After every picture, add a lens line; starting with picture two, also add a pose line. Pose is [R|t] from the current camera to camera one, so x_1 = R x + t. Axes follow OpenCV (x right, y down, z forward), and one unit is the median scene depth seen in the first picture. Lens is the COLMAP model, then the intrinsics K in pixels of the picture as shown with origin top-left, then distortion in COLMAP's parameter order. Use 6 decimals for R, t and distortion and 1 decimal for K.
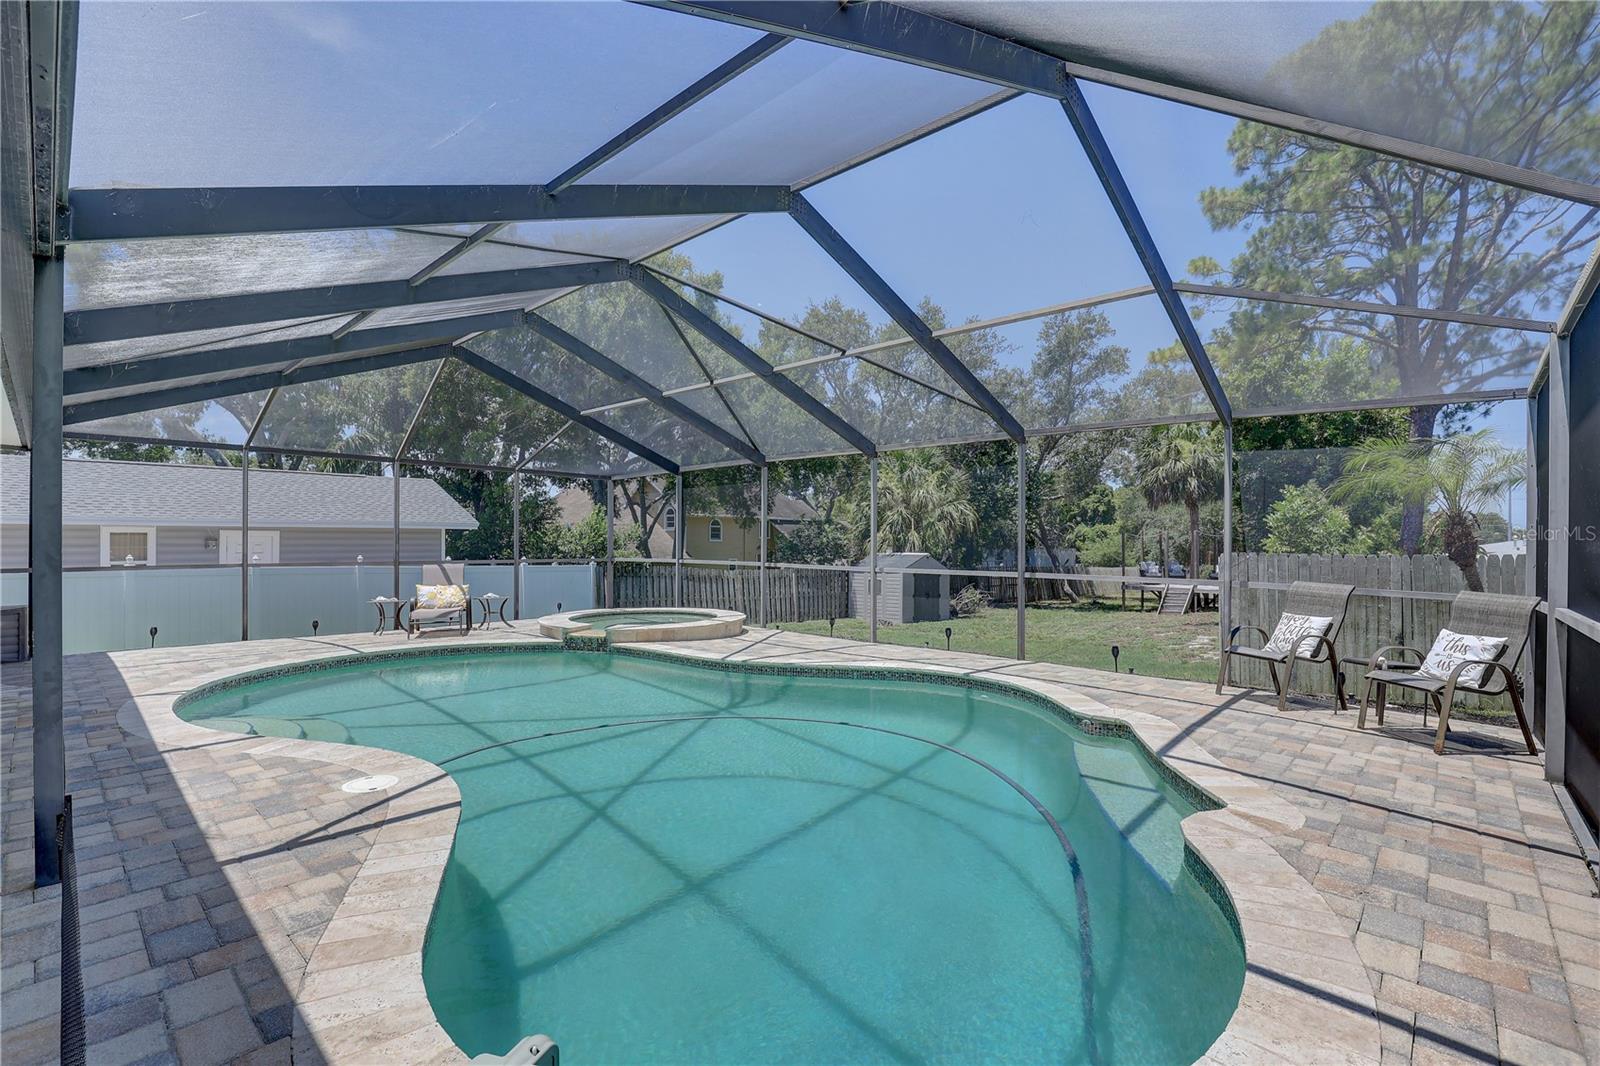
lens RADIAL K [[727.0, 0, 803.2], [0, 727.0, 539.8], [0, 0, 1]] dist [-0.038158, 0.008909]
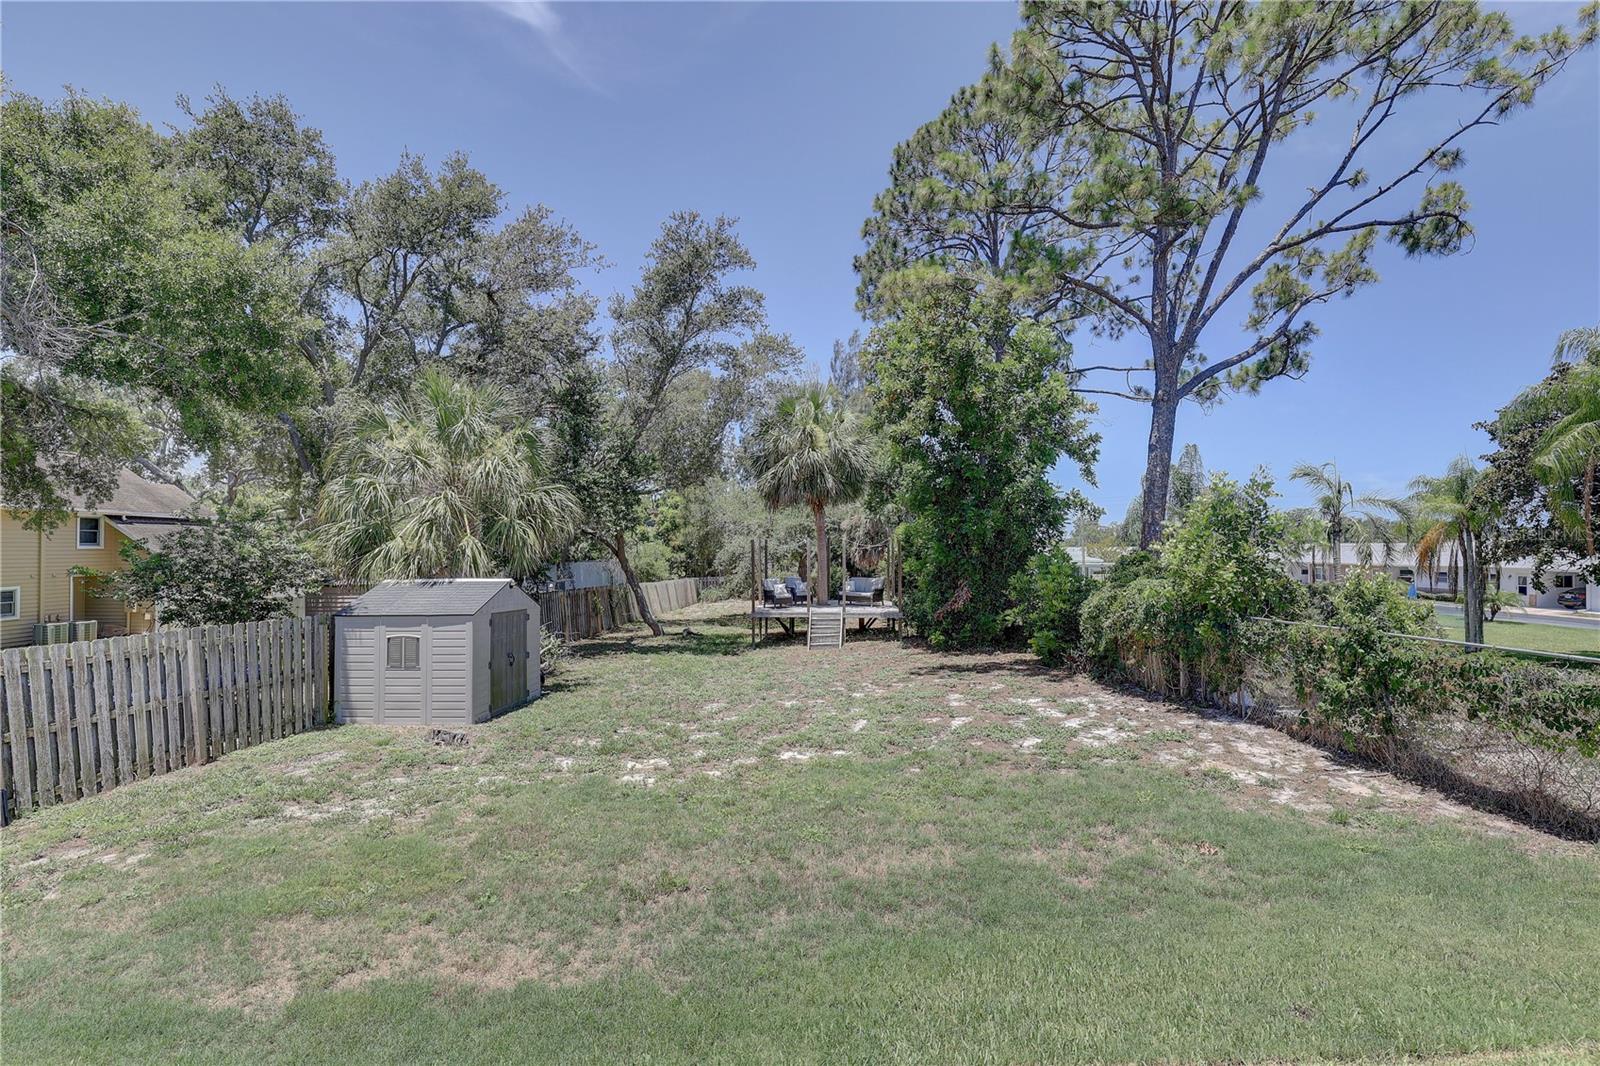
lens RADIAL K [[727.0, 0, 803.2], [0, 727.0, 539.8], [0, 0, 1]] dist [-0.038158, 0.008909]
pose [[0.741577, 0.005435, 0.670846, -0.021586], [0.000891, 0.999958, -0.009086, -0.005026], [-0.670868, 0.007336, 0.741541, 0.446276]]
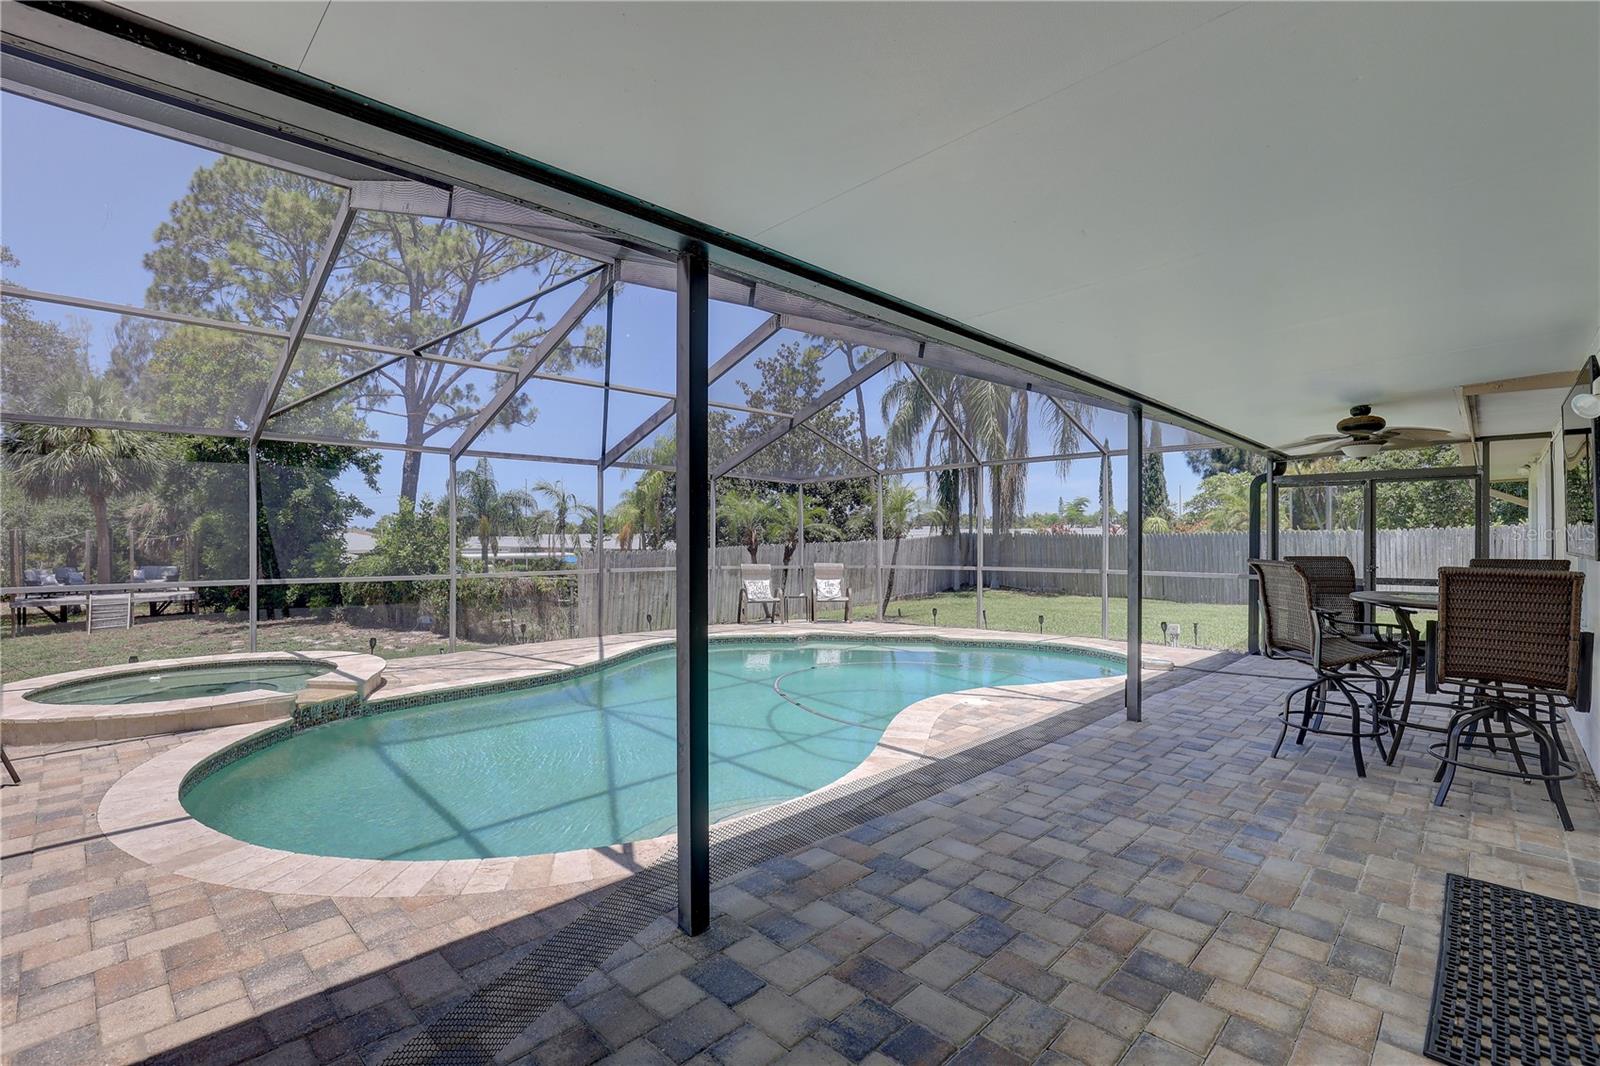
lens RADIAL K [[727.0, 0, 803.2], [0, 727.0, 539.8], [0, 0, 1]] dist [-0.038158, 0.008909]
pose [[0.014584, -0.005488, 0.999879, -0.298361], [0.002277, 0.999983, 0.005455, -0.003879], [-0.999891, 0.002197, 0.014597, 0.181475]]
